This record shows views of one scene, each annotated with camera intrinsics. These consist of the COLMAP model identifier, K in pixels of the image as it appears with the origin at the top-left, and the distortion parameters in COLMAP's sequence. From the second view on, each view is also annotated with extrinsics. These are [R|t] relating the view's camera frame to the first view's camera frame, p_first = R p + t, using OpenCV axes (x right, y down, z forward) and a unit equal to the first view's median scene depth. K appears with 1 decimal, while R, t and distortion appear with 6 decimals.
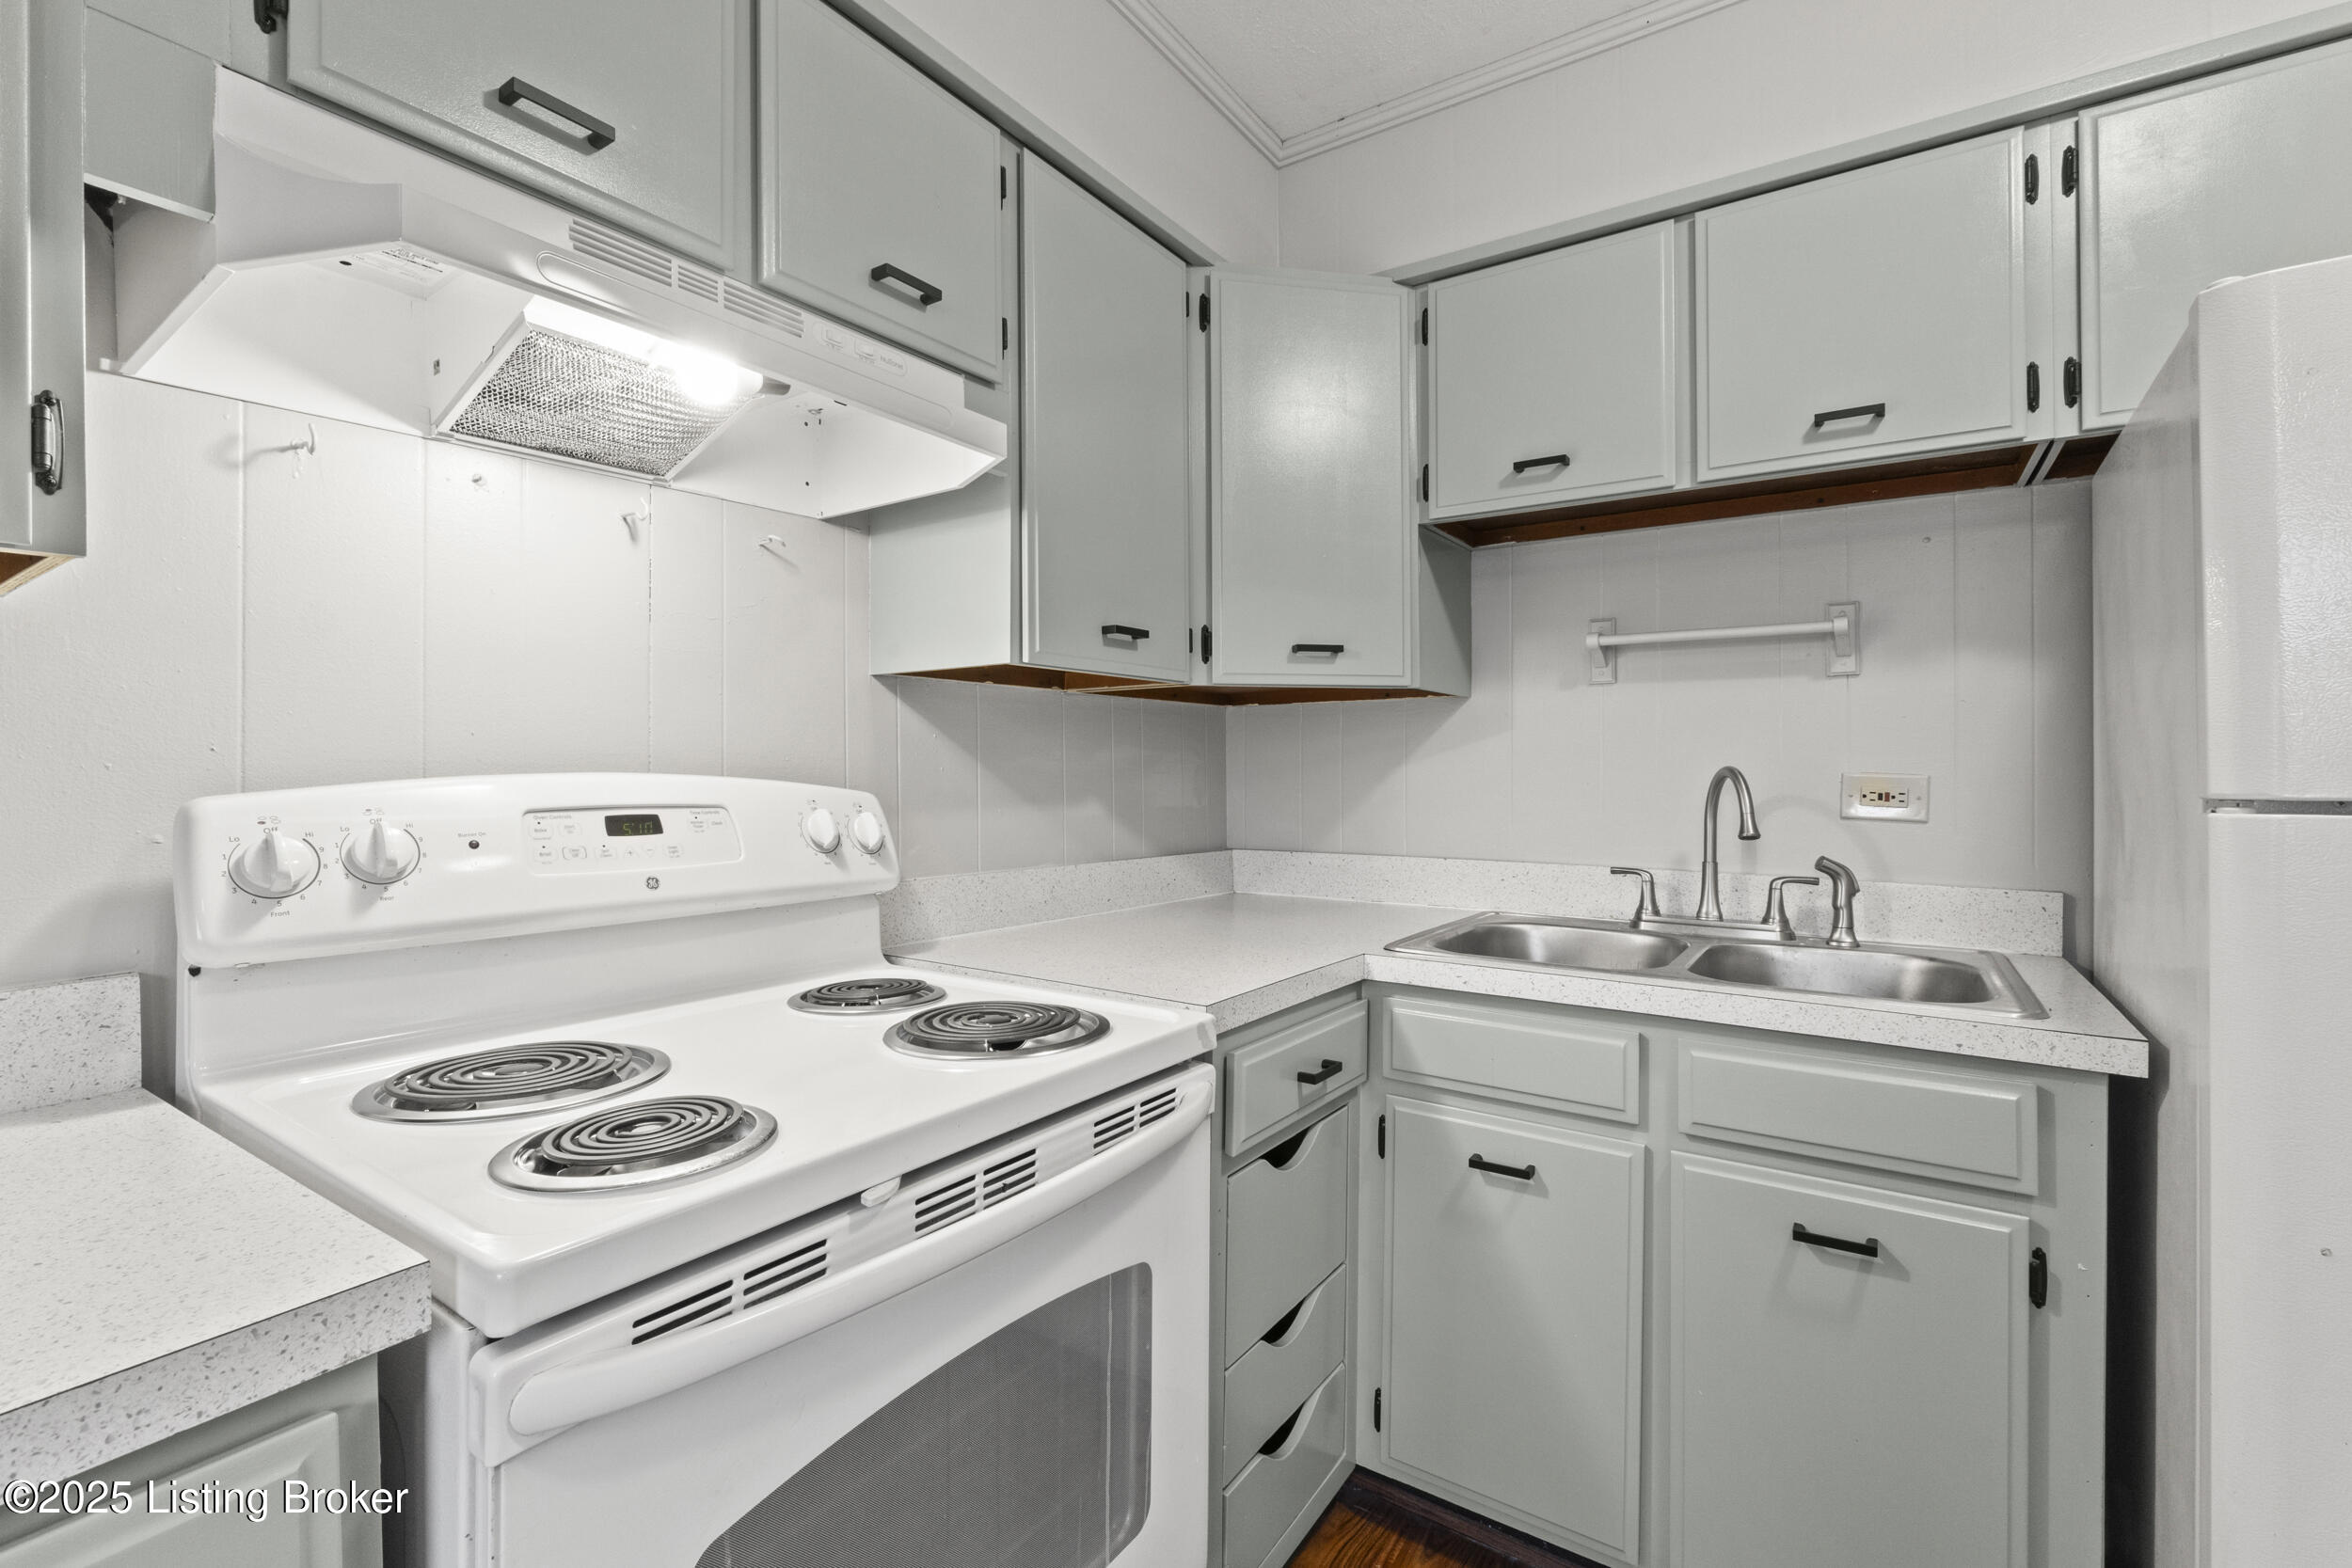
lens RADIAL K [[1029.7, 0, 1184.4], [0, 1029.7, 768.7], [0, 0, 1]] dist [-0.012499, 0.000761]
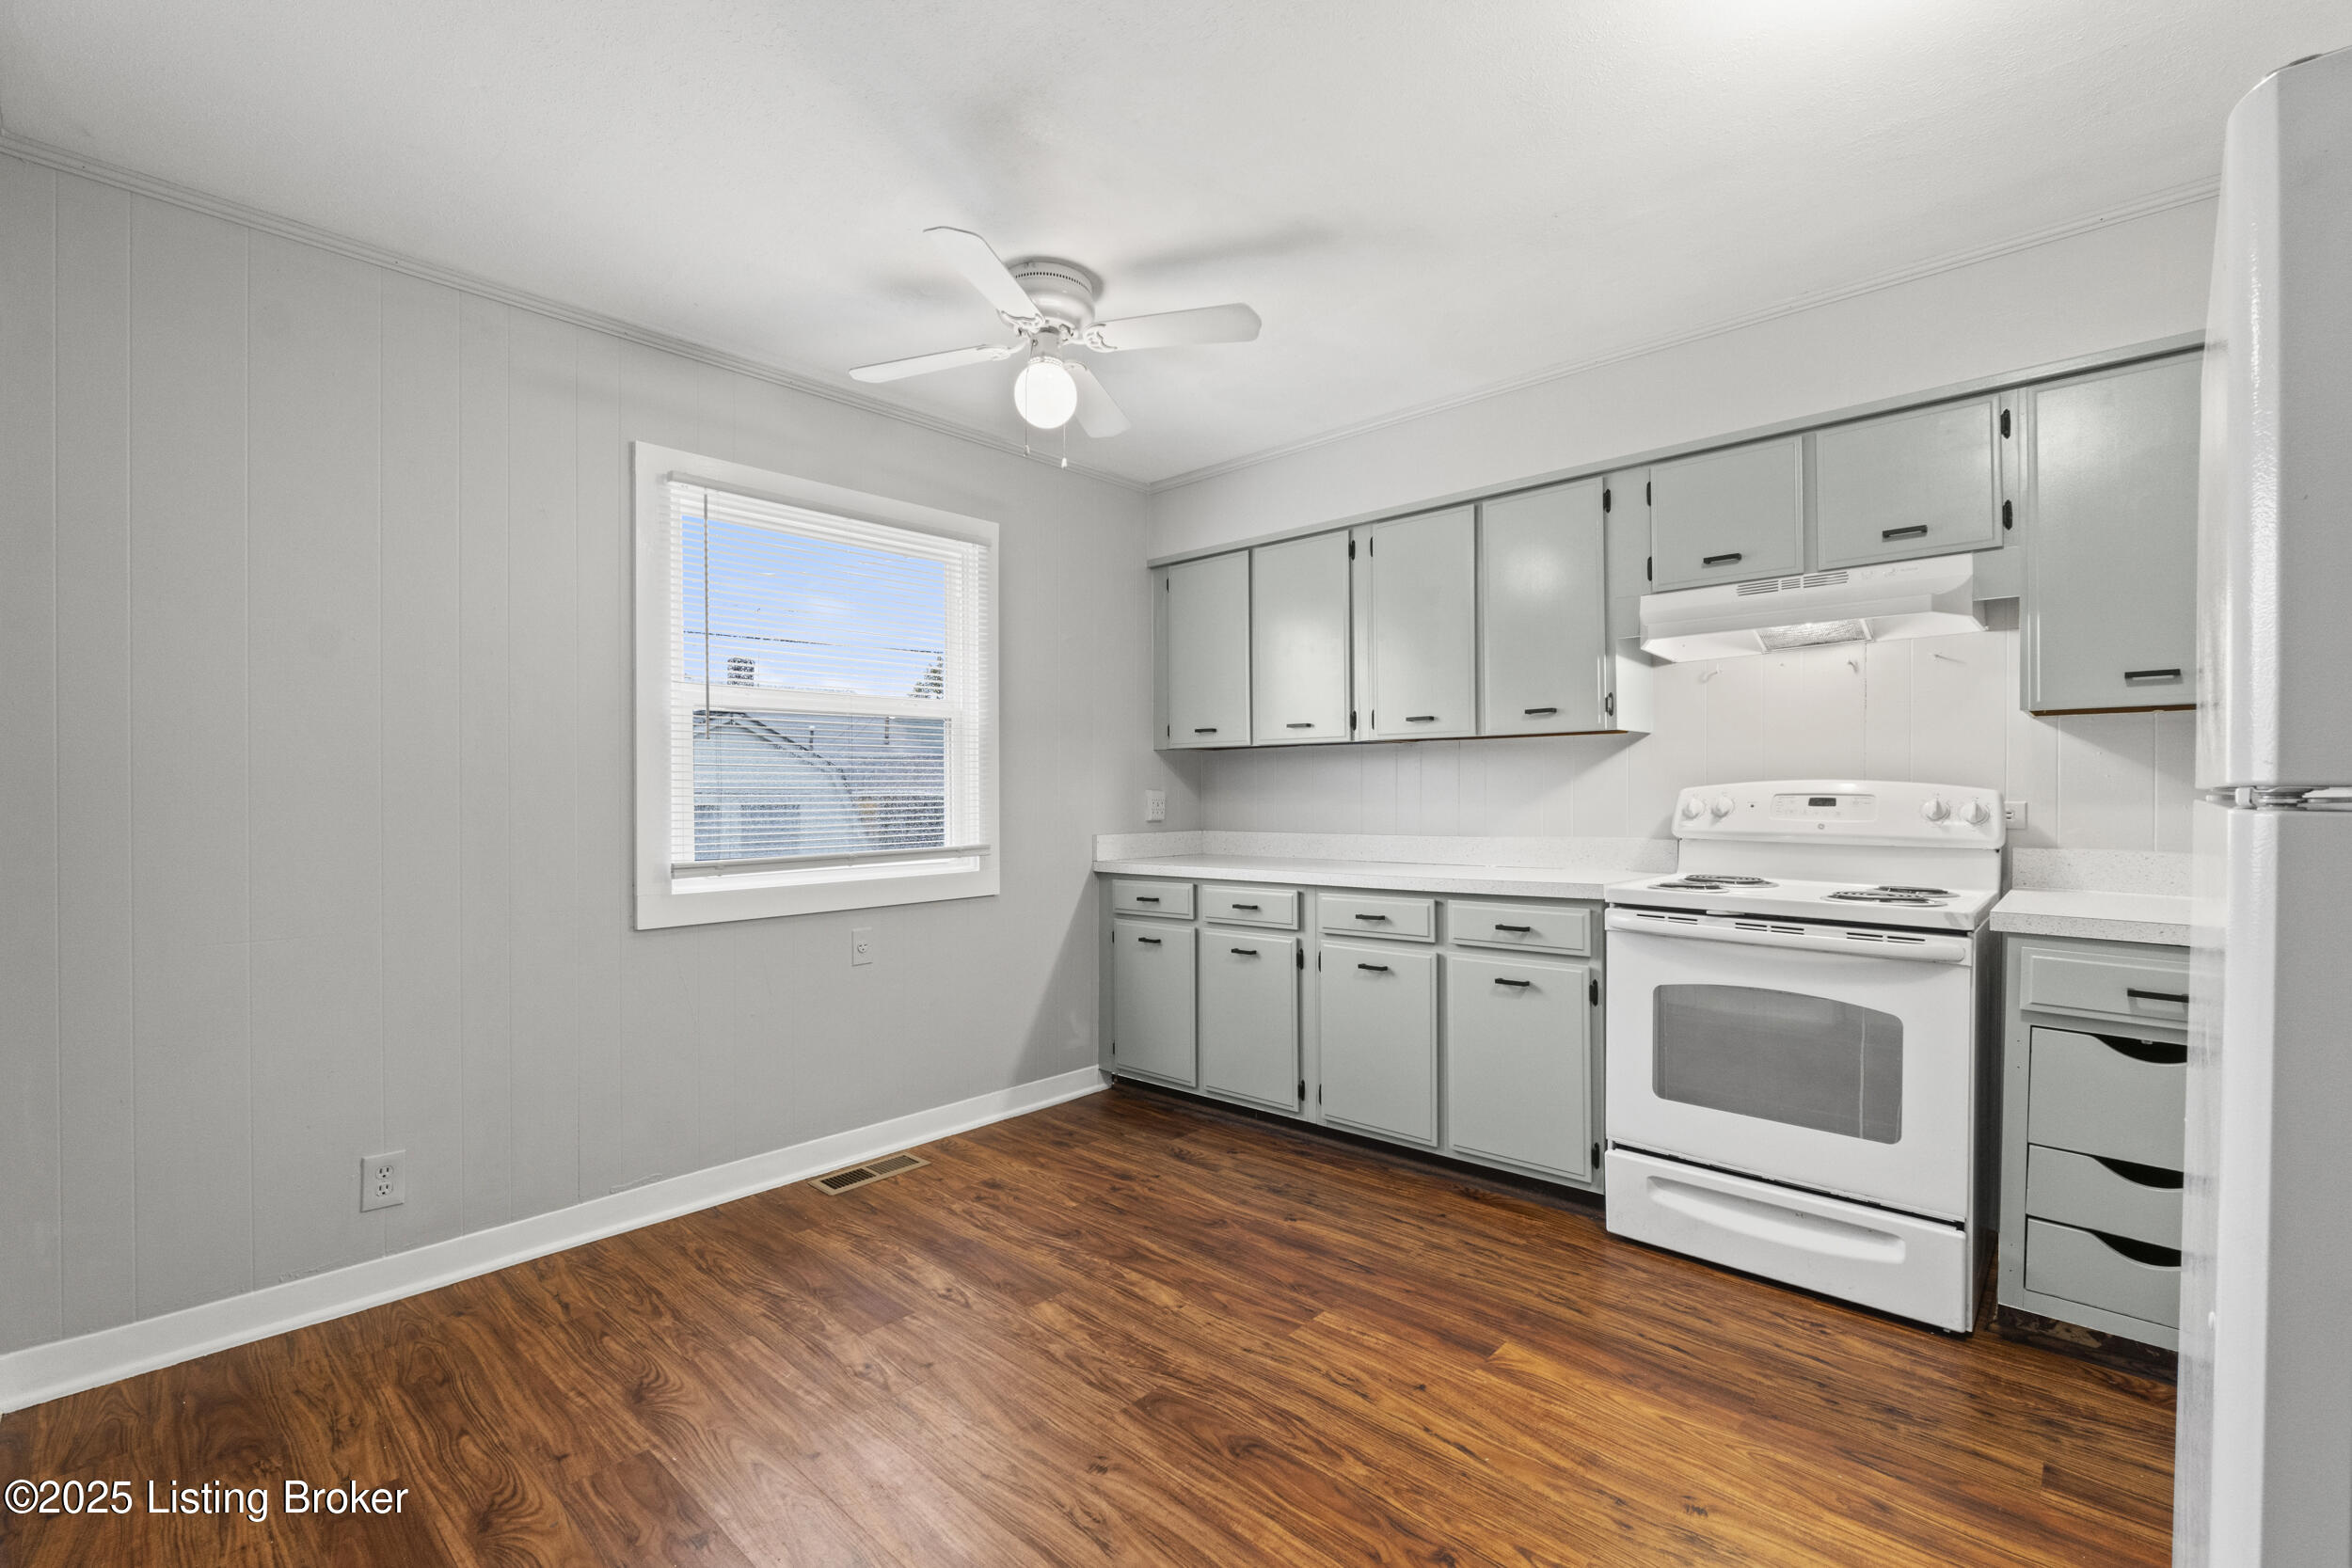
lens RADIAL K [[1029.7, 0, 1197.8], [0, 1029.7, 794.3], [0, 0, 1]] dist [-0.012499, 0.000761]
pose [[-0.144057, 0.005985, -0.989551, 1.605968], [0.003972, 0.999977, 0.005470, 0.015656], [0.989561, -0.003143, -0.144078, -0.058138]]
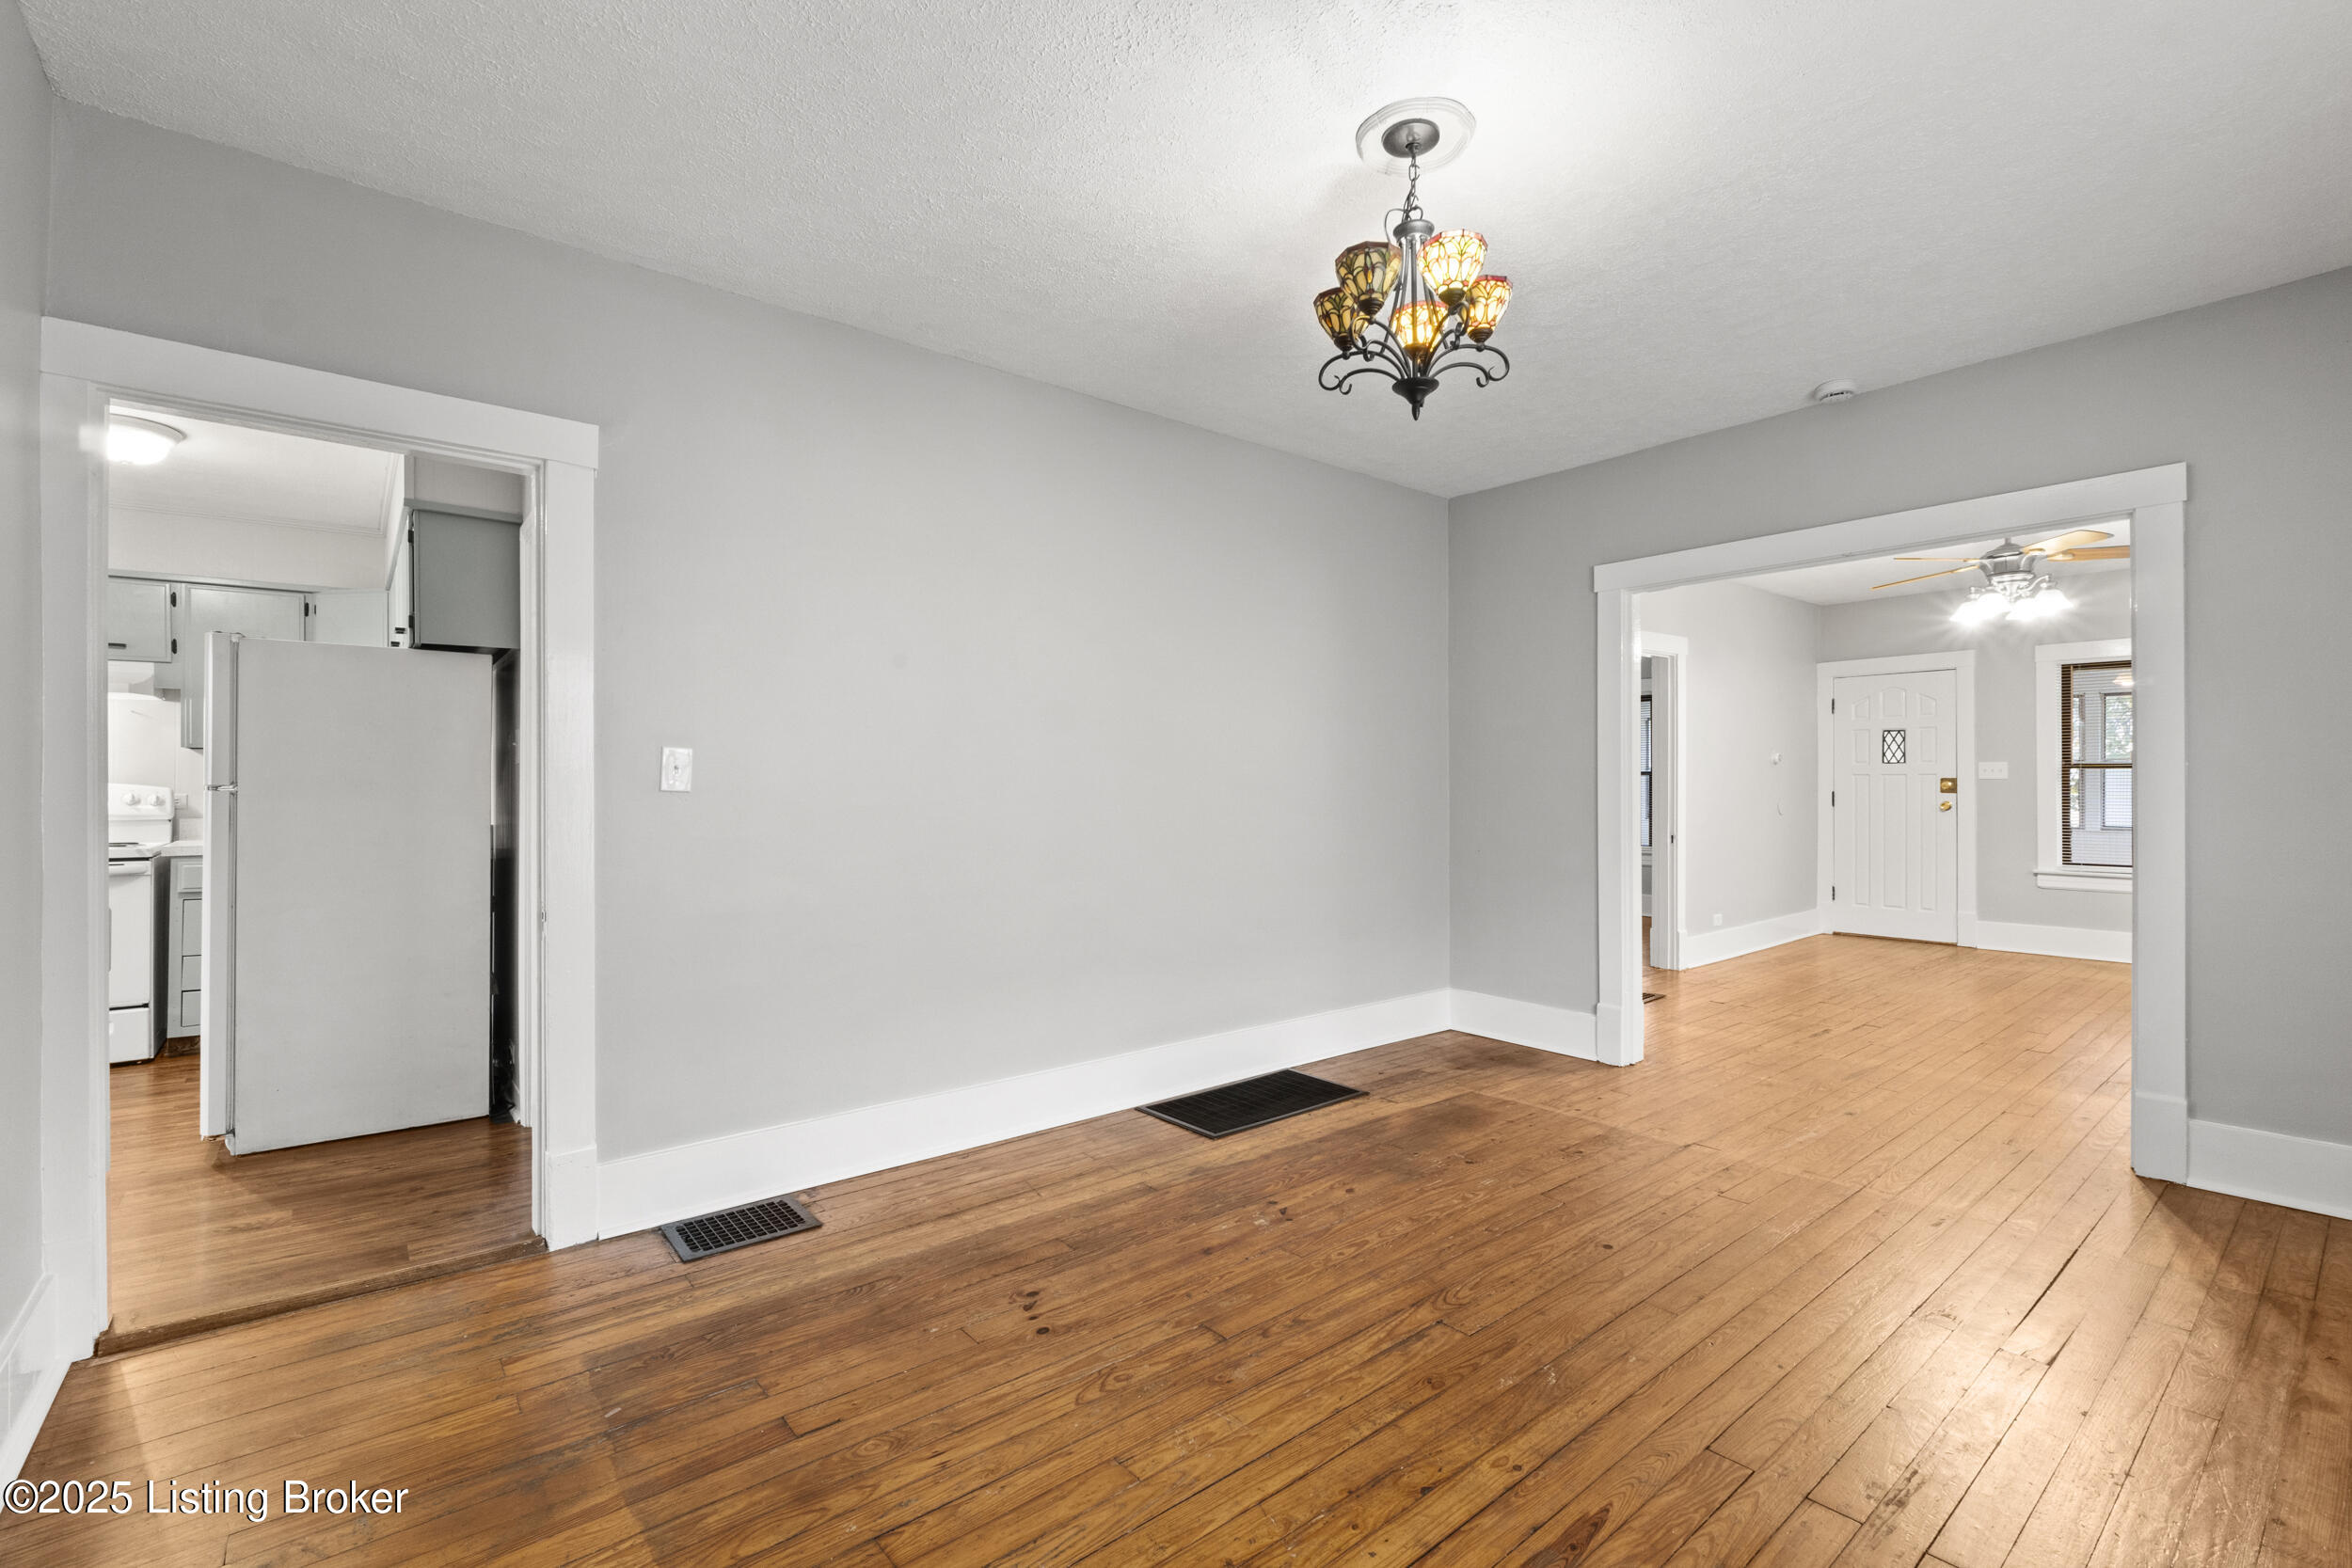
lens RADIAL K [[1029.7, 0, 1162.4], [0, 1029.7, 782.8], [0, 0, 1]] dist [-0.012499, 0.000761]
pose [[0.955780, 0.003147, -0.294065, 5.339026], [-0.002848, 0.999995, 0.001447, -0.022382], [0.294068, -0.000546, 0.955784, -2.002338]]
